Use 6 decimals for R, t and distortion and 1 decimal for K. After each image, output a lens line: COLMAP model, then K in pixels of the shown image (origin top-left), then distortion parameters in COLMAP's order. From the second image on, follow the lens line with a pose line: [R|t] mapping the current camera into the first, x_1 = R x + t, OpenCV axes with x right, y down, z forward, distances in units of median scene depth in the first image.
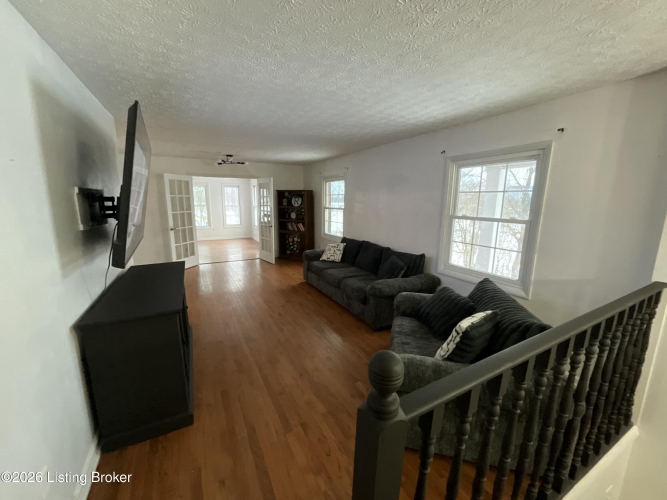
lens RADIAL K [[271.4, 0, 331.2], [0, 271.4, 250.3], [0, 0, 1]] dist [-0.000427, 0.000472]
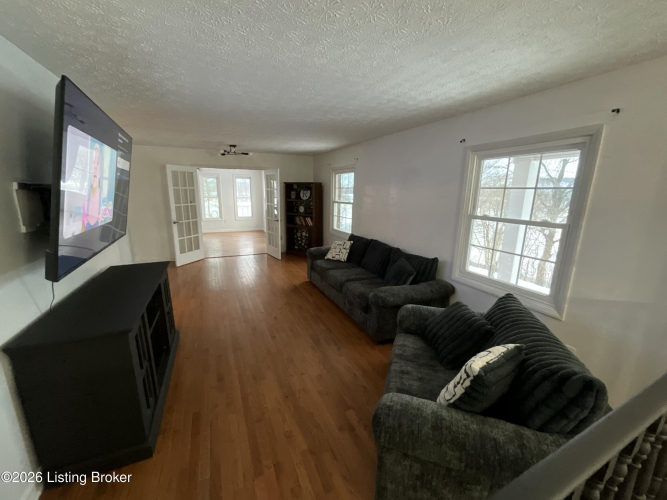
lens RADIAL K [[271.4, 0, 331.2], [0, 271.4, 250.3], [0, 0, 1]] dist [-0.000427, 0.000472]
pose [[0.997732, 0.022037, -0.063609, 0.064754], [-0.020036, 0.999289, 0.031929, -0.037423], [0.064268, -0.030582, 0.997464, 0.116211]]
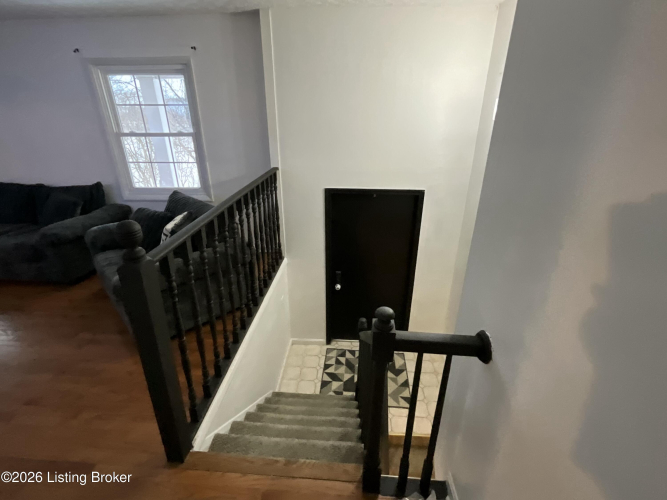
lens RADIAL K [[311.4, 0, 333.5], [0, 311.4, 250.0], [0, 0, 1]] dist [-0.000177, 0.000367]
pose [[0.528757, -0.344062, 0.775910, -0.117838], [0.162715, 0.938290, 0.305181, 0.040042], [-0.833030, -0.035114, 0.552112, -0.187055]]
